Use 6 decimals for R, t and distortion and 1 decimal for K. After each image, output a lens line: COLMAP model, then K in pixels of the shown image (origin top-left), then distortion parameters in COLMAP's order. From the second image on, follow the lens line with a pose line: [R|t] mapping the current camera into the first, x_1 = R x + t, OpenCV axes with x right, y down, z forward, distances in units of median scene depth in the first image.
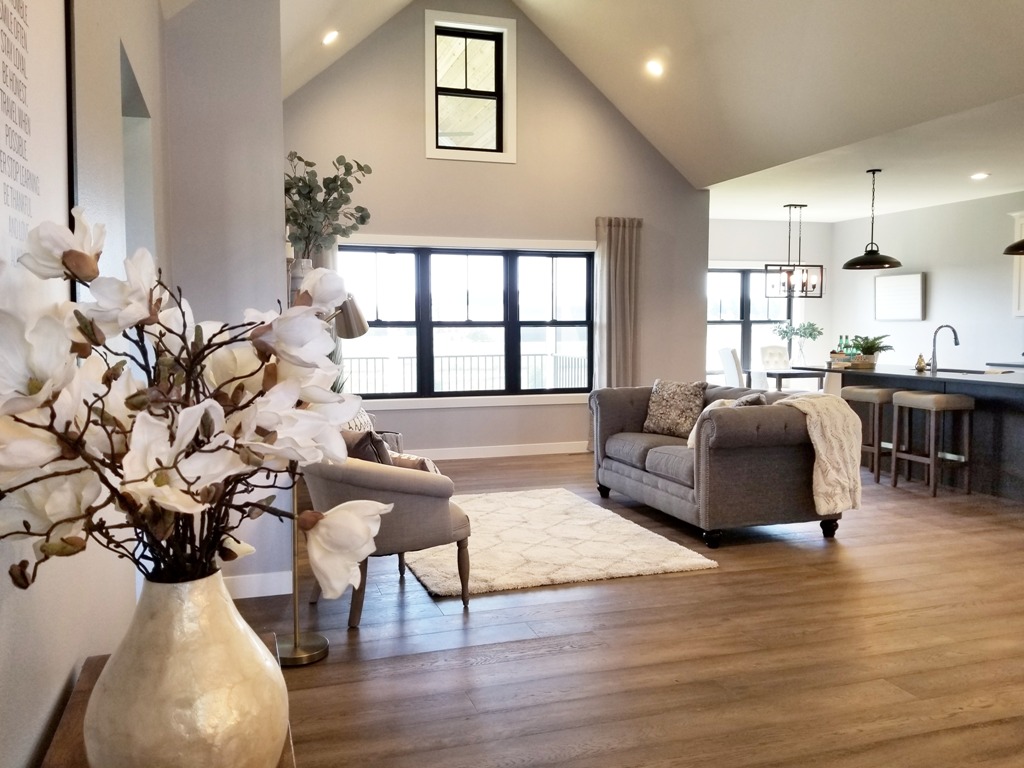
lens RADIAL K [[795.2, 0, 489.6], [0, 795.2, 375.1], [0, 0, 1]] dist [0.108301, -0.201477]
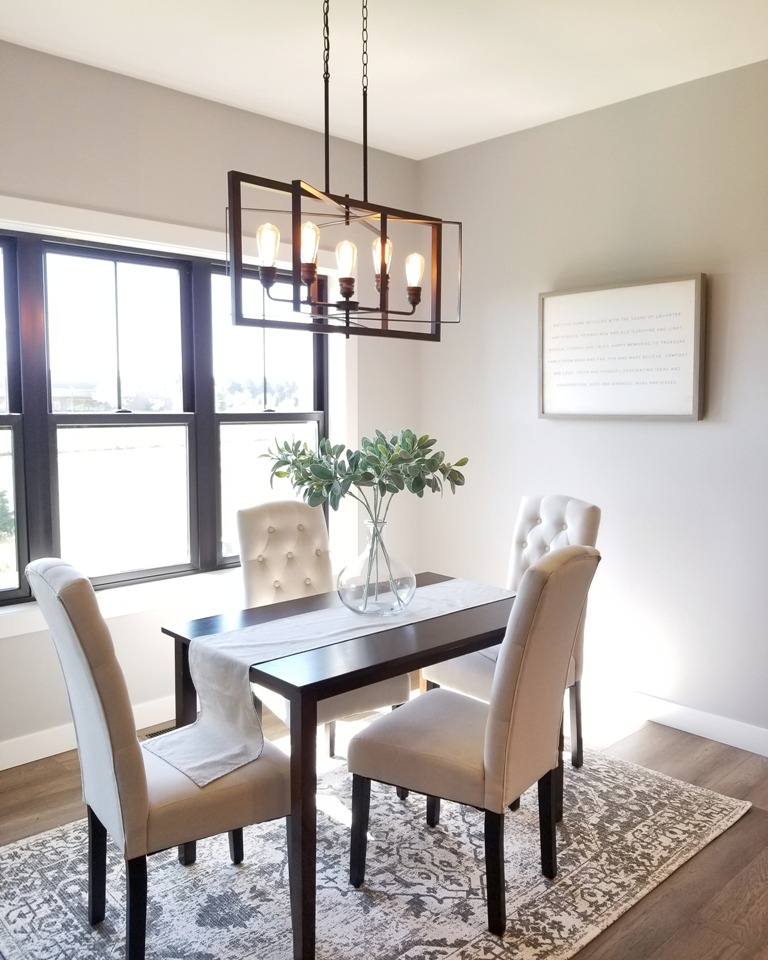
lens RADIAL K [[808.5, 0, 384.0], [0, 808.5, 480.0], [0, 0, 1]] dist [-0.000617, -0.000247]
pose [[0.898832, -0.034983, 0.436895, 0.460017], [0.021802, 0.999144, 0.035151, -0.097852], [-0.437751, -0.022070, 0.898825, 1.277401]]
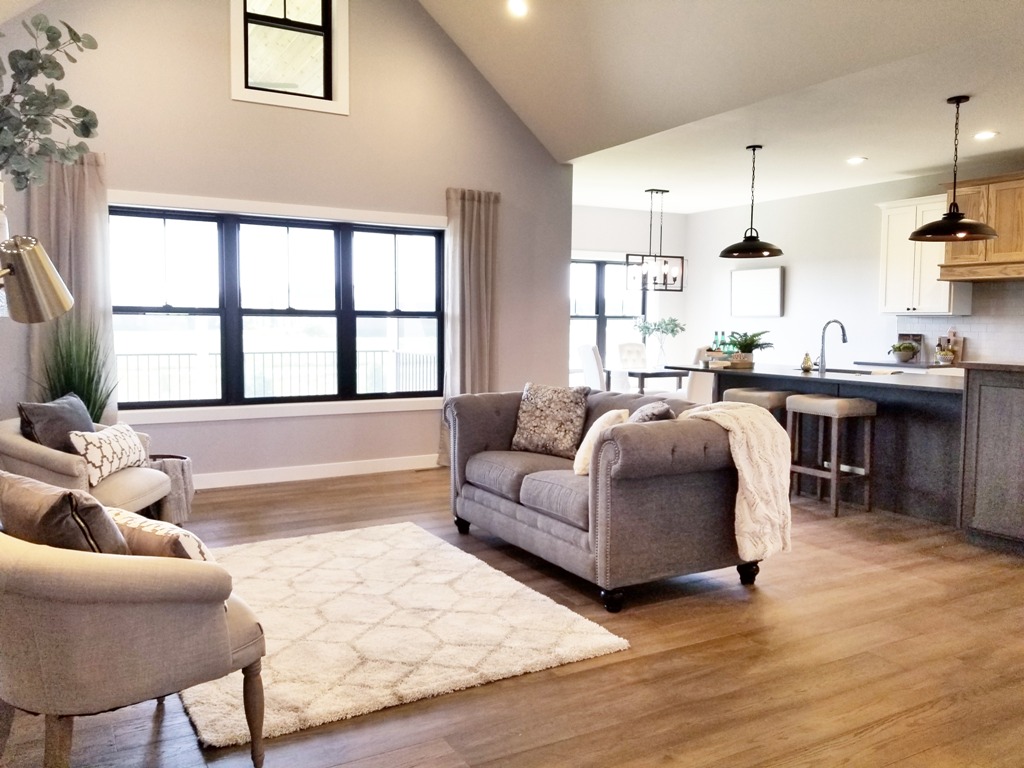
lens RADIAL K [[795.2, 0, 489.6], [0, 795.2, 375.1], [0, 0, 1]] dist [0.108301, -0.201477]
pose [[0.979959, -0.002656, 0.199182, 0.012616], [0.001659, 0.999985, 0.005169, -0.006914], [-0.199193, -0.004735, 0.979949, 0.223261]]
